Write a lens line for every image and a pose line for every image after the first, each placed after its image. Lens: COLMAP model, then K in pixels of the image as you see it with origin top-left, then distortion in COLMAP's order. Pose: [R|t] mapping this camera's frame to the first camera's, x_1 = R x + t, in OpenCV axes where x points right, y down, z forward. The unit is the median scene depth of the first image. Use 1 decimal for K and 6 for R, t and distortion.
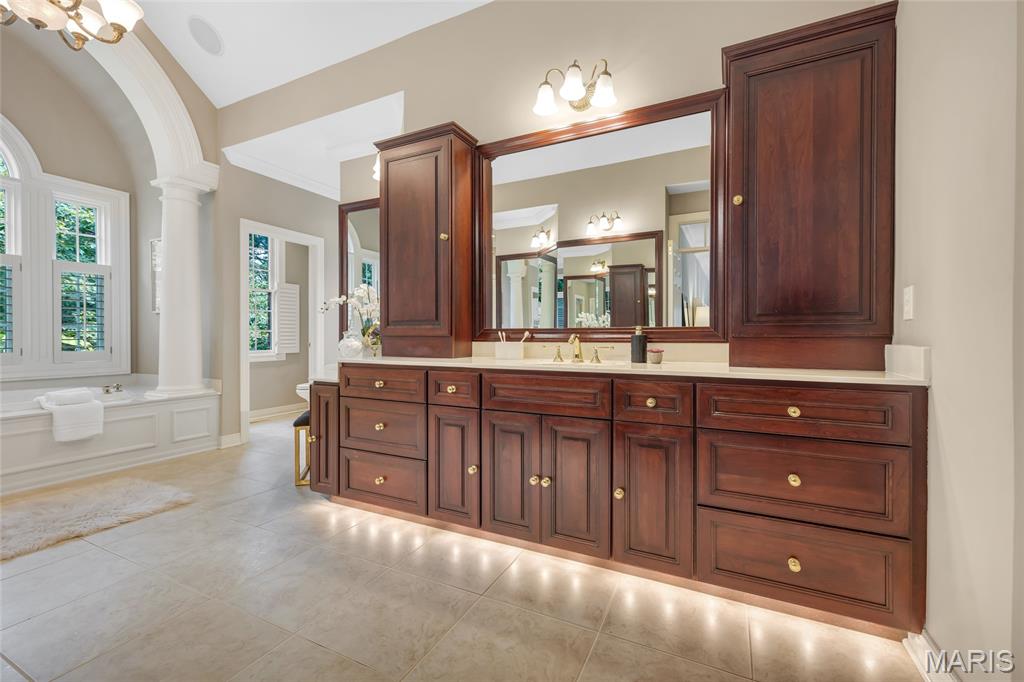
lens RADIAL K [[411.4, 0, 506.1], [0, 411.4, 340.2], [0, 0, 1]] dist [0.002723, -0.000092]
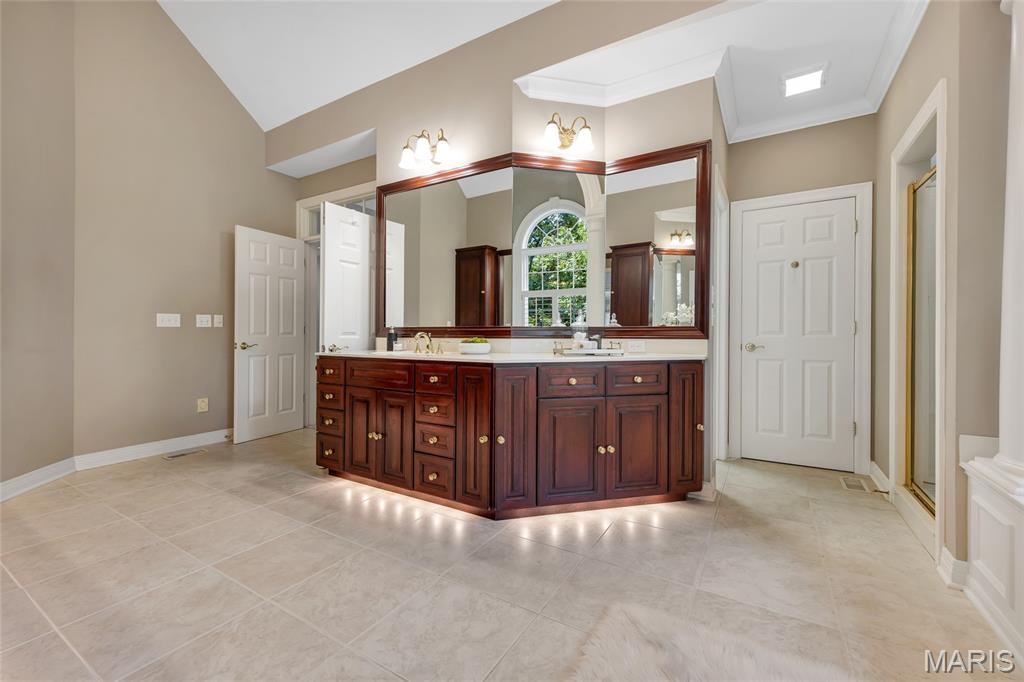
lens RADIAL K [[411.4, 0, 555.6], [0, 411.4, 337.8], [0, 0, 1]] dist [0.002723, -0.000092]
pose [[0.998169, -0.003210, -0.060409, 0.373027], [0.003234, 0.999995, 0.000305, 0.003178], [0.060407, -0.000500, 0.998174, -0.175271]]
